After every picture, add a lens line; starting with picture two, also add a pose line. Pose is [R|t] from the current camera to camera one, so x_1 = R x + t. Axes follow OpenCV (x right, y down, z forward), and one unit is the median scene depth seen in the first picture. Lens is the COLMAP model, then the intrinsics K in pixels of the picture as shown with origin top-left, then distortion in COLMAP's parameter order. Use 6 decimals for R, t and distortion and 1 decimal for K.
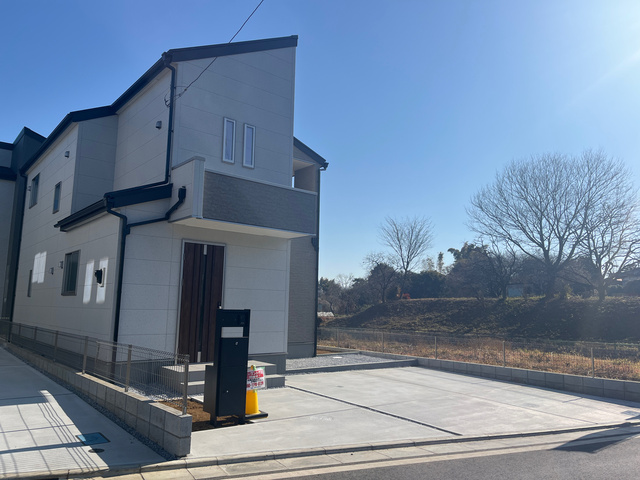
lens RADIAL K [[483.0, 0, 319.3], [0, 483.0, 240.6], [0, 0, 1]] dist [0.082085, -0.102281]
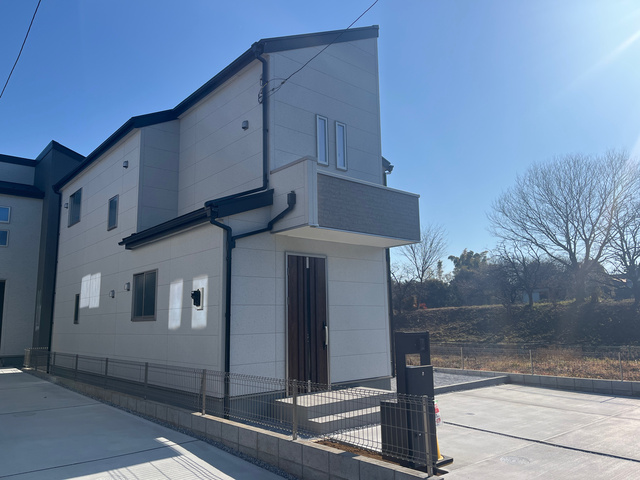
lens RADIAL K [[483.0, 0, 319.3], [0, 483.0, 240.6], [0, 0, 1]] dist [0.082085, -0.102281]
pose [[0.999060, -0.037300, 0.022108, -0.209802], [0.037866, 0.998951, -0.025762, 0.001778], [-0.021124, 0.026574, 0.999424, 0.108235]]
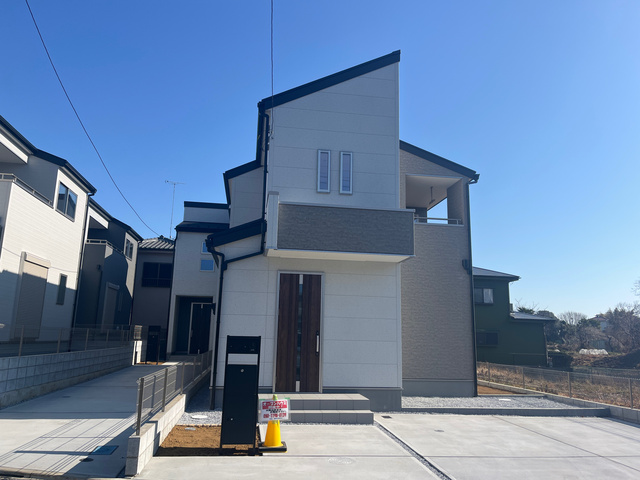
lens RADIAL K [[483.0, 0, 319.3], [0, 483.0, 240.6], [0, 0, 1]] dist [0.082085, -0.102281]
pose [[0.853403, -0.104191, -0.510732, 0.297242], [0.067934, 0.993694, -0.089202, 0.027766], [0.516805, 0.041430, 0.855100, 0.129582]]
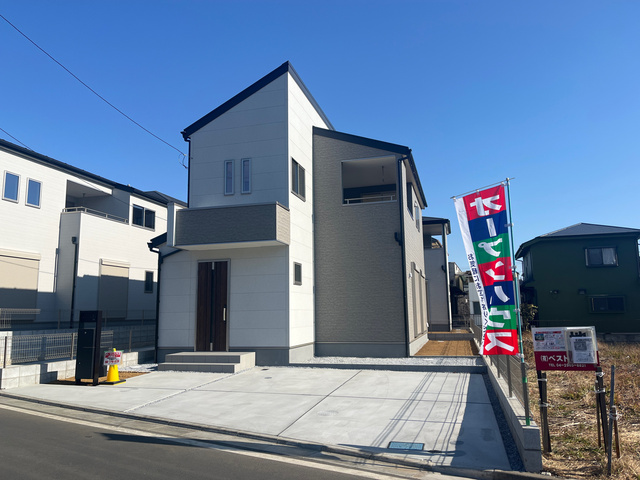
lens RADIAL K [[483.0, 0, 319.3], [0, 483.0, 240.6], [0, 0, 1]] dist [0.082085, -0.102281]
pose [[0.561072, -0.153763, -0.813360, 0.917722], [0.141509, 0.985948, -0.088774, 0.098913], [0.815582, -0.065289, 0.574947, 0.435140]]
